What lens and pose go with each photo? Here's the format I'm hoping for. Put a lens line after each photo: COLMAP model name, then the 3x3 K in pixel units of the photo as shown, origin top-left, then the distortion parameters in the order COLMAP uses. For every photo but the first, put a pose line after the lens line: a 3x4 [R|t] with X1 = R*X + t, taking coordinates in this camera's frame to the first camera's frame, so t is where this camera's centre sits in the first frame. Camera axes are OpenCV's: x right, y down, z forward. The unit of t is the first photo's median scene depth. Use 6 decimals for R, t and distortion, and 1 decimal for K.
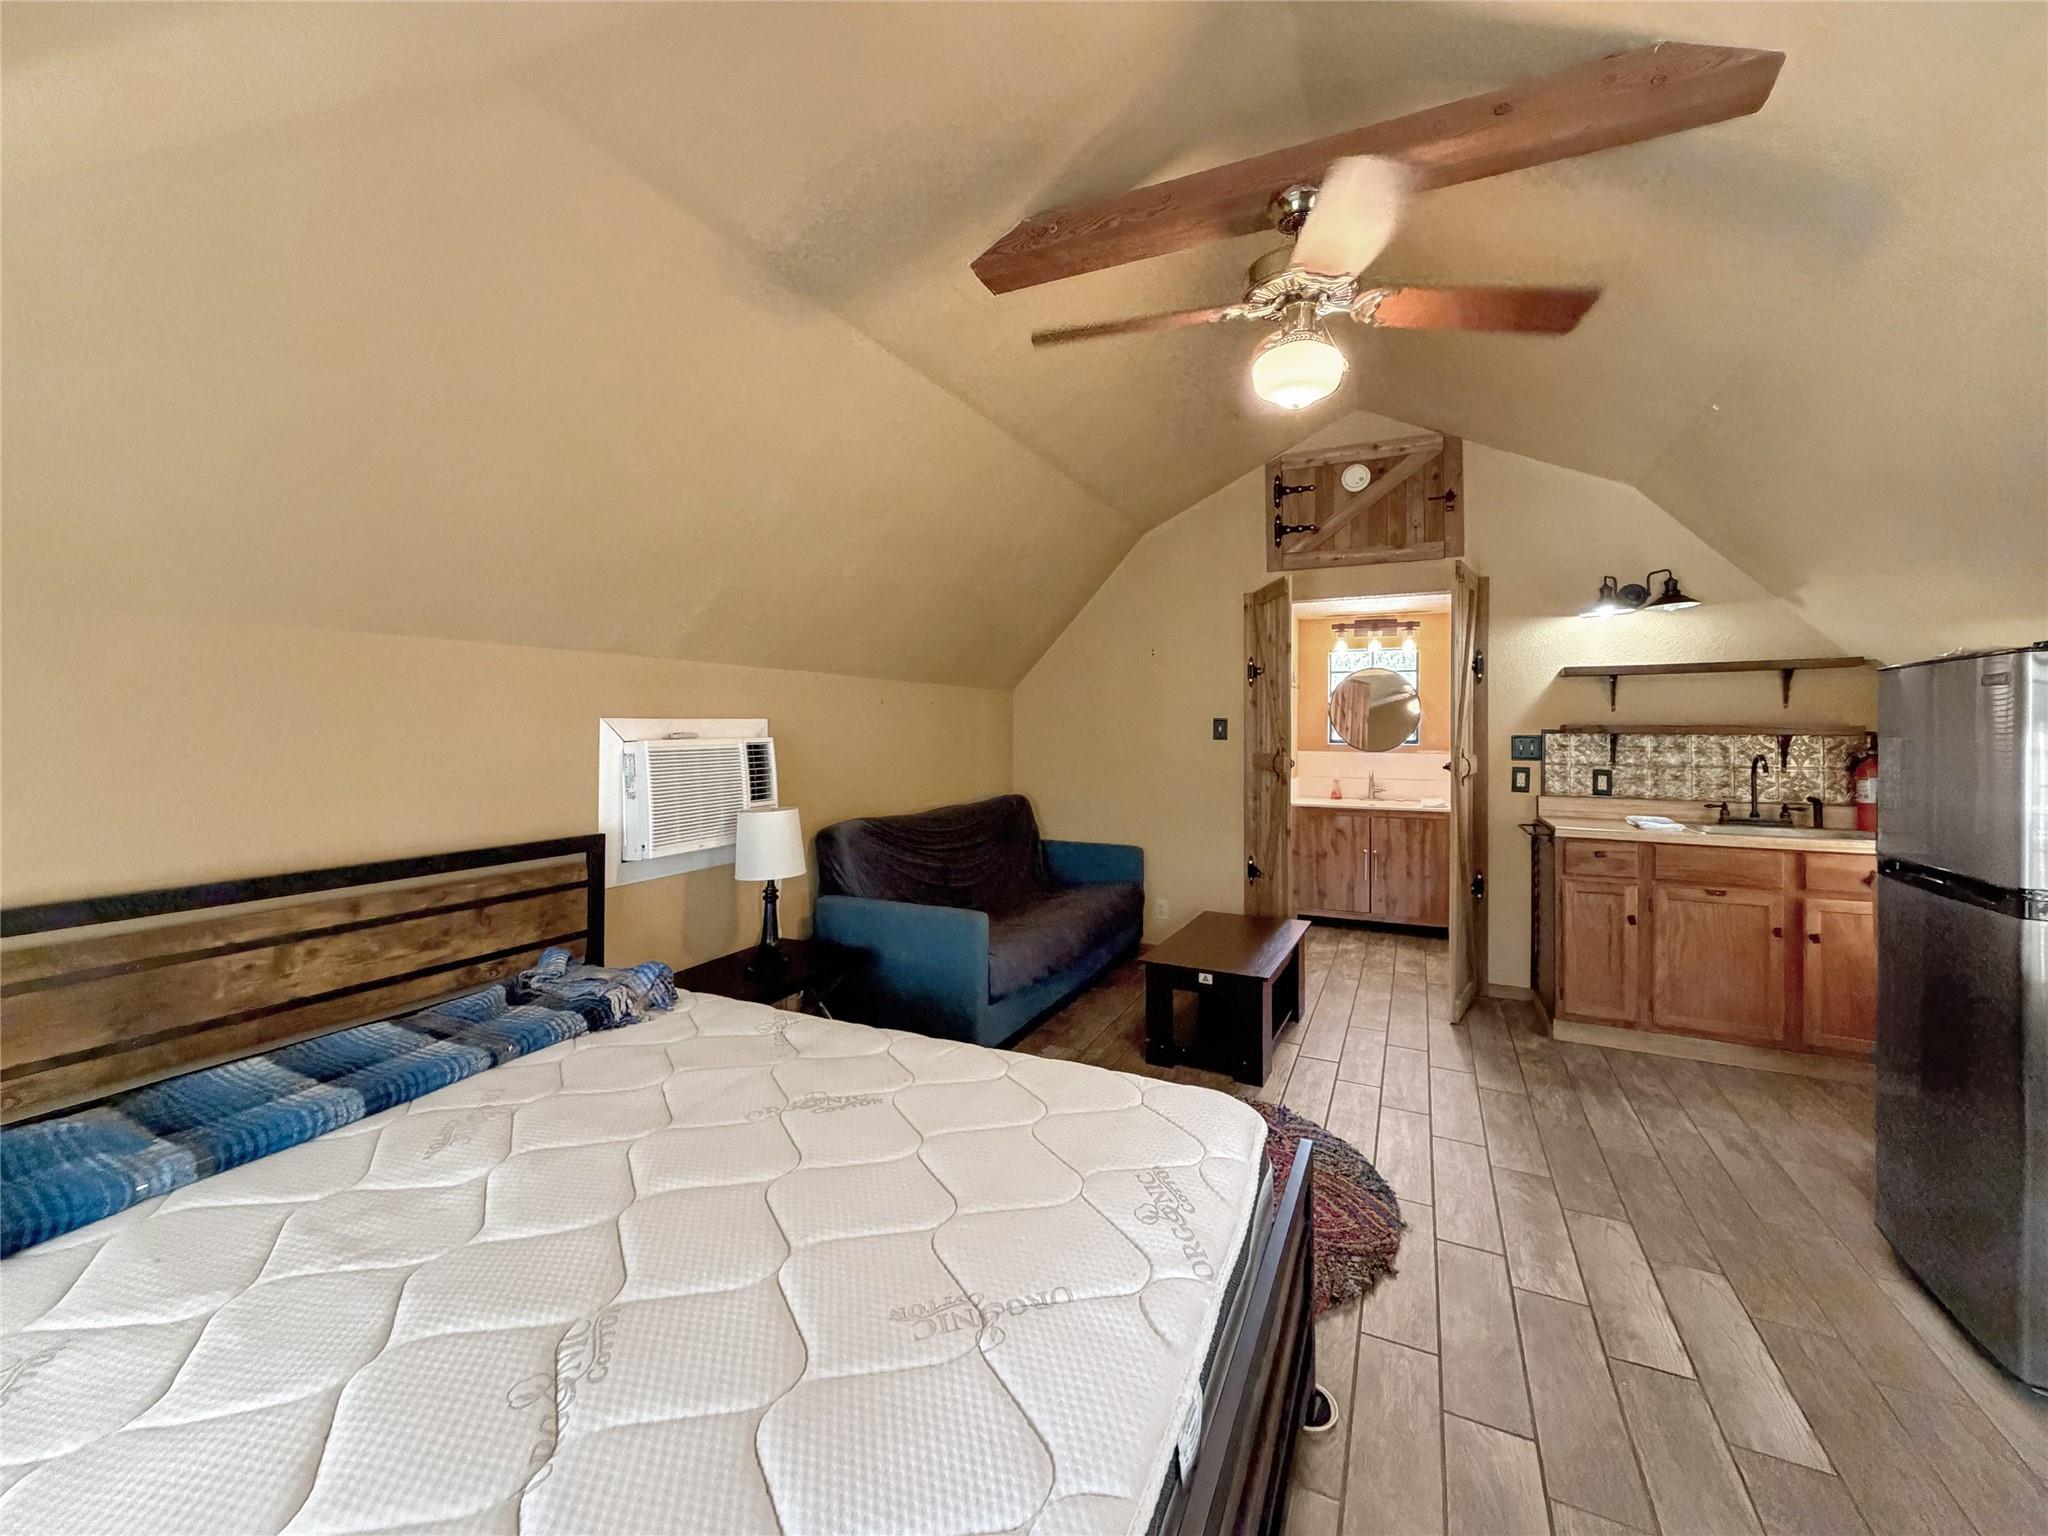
lens RADIAL K [[825.7, 0, 1017.6], [0, 825.7, 747.5], [0, 0, 1]] dist [-0.001334, 0.000411]
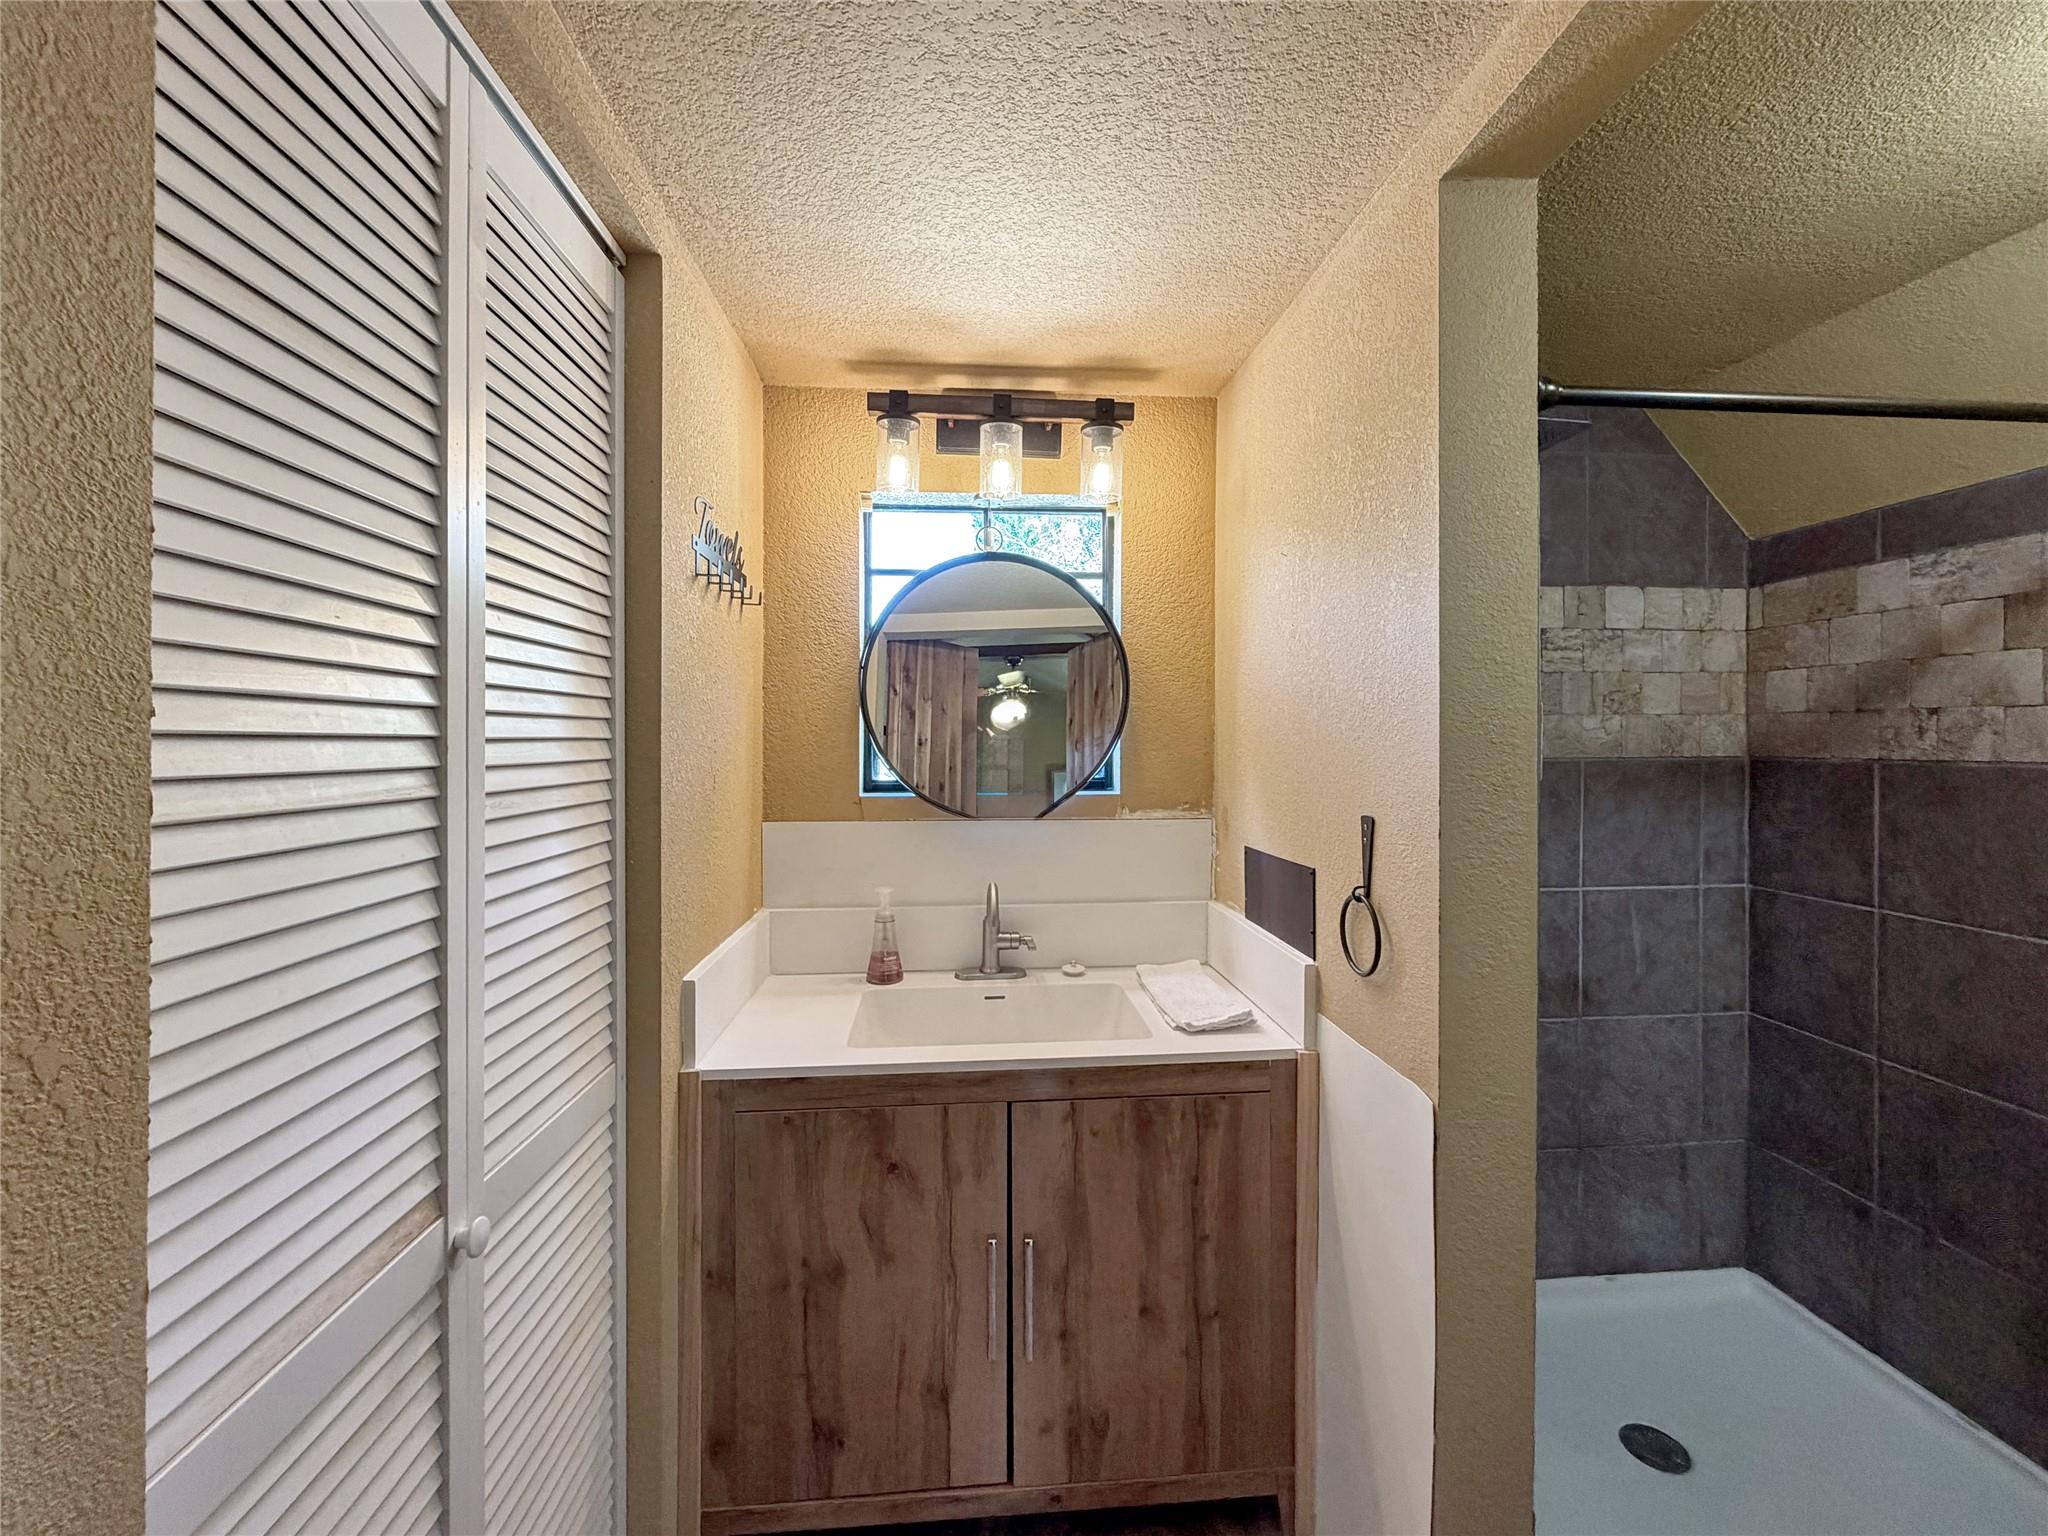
lens RADIAL K [[825.7, 0, 1030.0], [0, 825.7, 755.3], [0, 0, 1]] dist [-0.001334, 0.000411]
pose [[0.870181, -0.001060, 0.492732, 0.305659], [0.008990, 0.999865, -0.013725, -0.016630], [-0.492651, 0.016372, 0.870073, 0.768083]]
